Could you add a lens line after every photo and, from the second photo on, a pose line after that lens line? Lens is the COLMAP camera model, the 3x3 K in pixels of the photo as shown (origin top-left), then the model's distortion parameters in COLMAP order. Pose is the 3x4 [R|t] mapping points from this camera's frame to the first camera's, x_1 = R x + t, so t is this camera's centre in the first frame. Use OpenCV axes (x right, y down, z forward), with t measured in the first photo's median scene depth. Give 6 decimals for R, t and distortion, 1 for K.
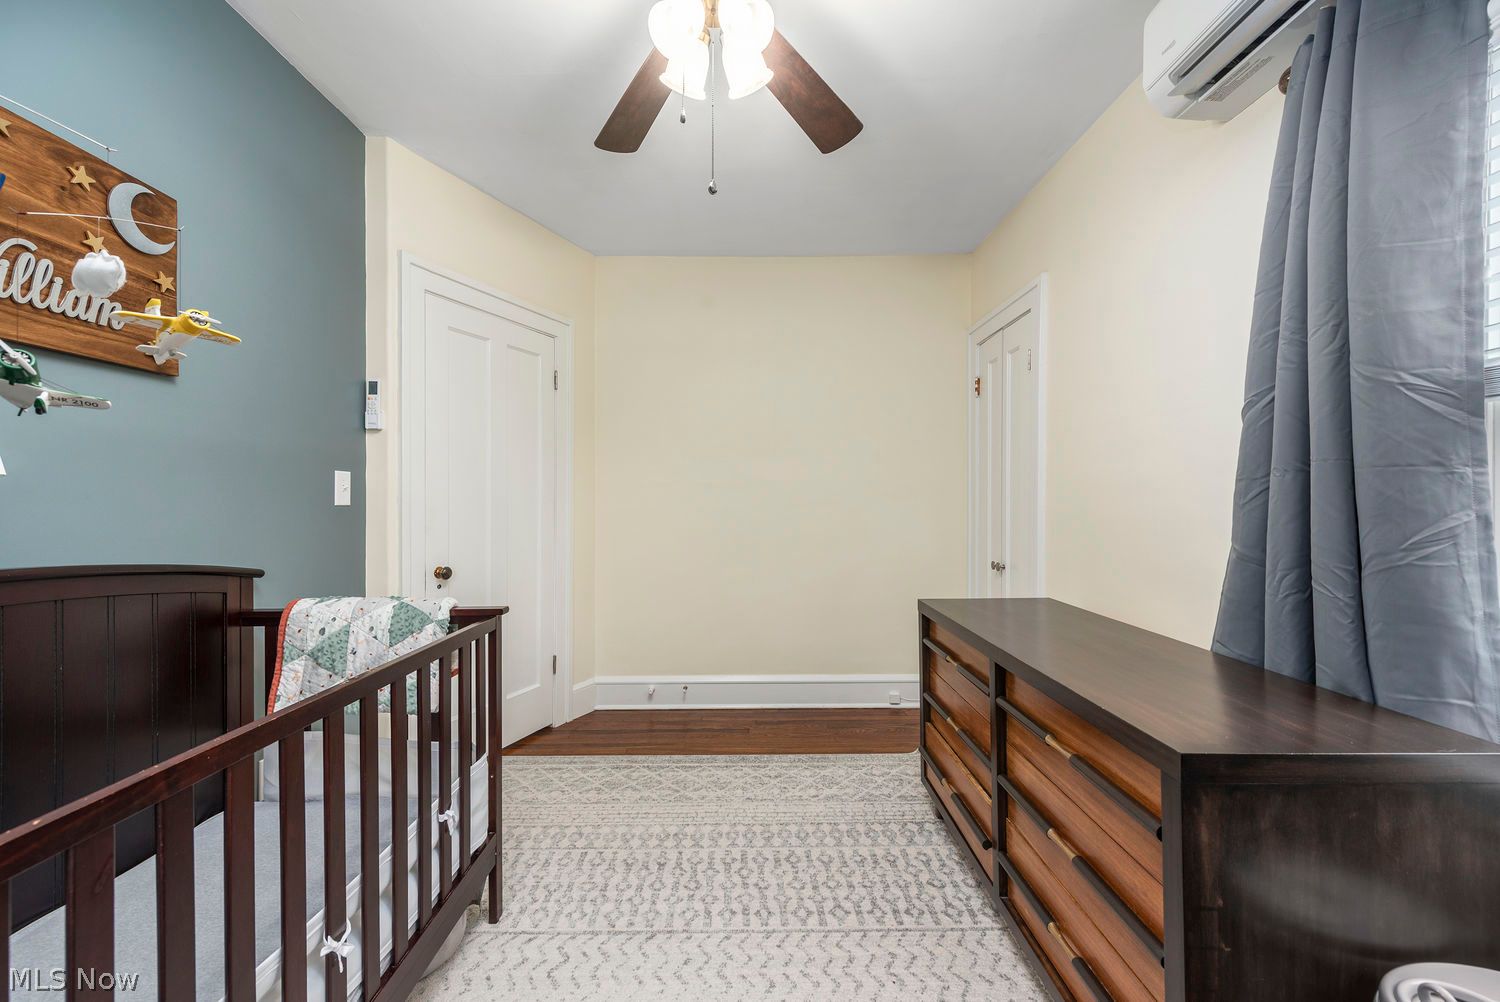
lens RADIAL K [[599.3, 0, 750.4], [0, 599.3, 499.1], [0, 0, 1]] dist [0.004474, -0.001872]
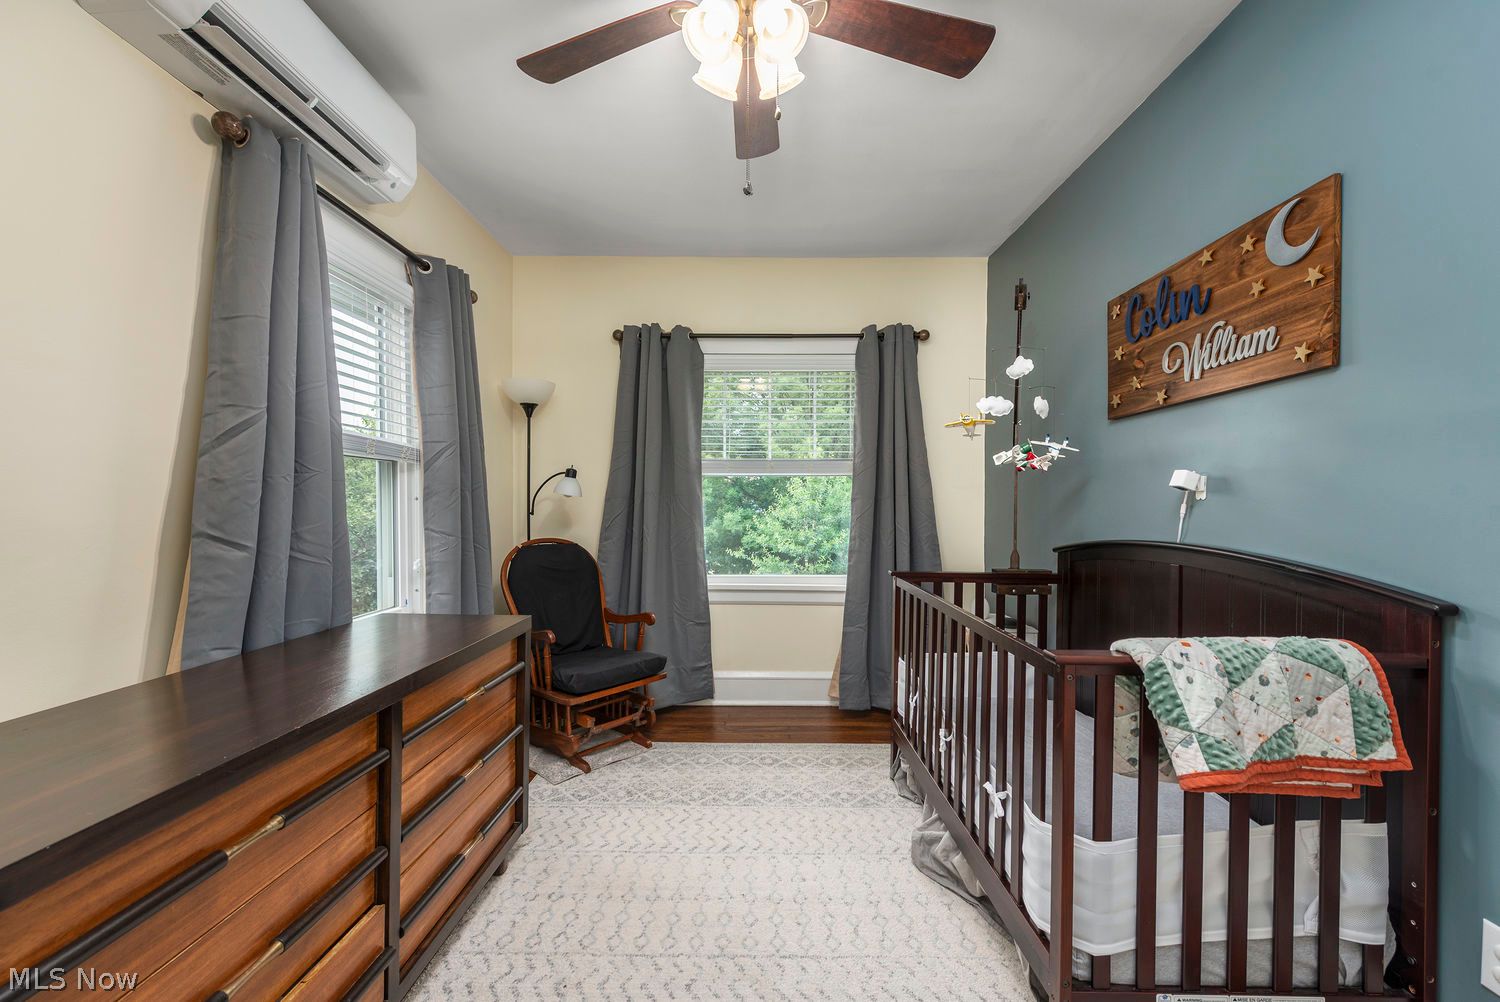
lens RADIAL K [[599.3, 0, 749.9], [0, 599.3, 506.5], [0, 0, 1]] dist [0.004474, -0.001872]
pose [[-0.999597, -0.001422, 0.028362, -0.109066], [-0.001239, 0.999978, 0.006458, 0.007216], [-0.028371, 0.006420, -0.999577, 2.336728]]
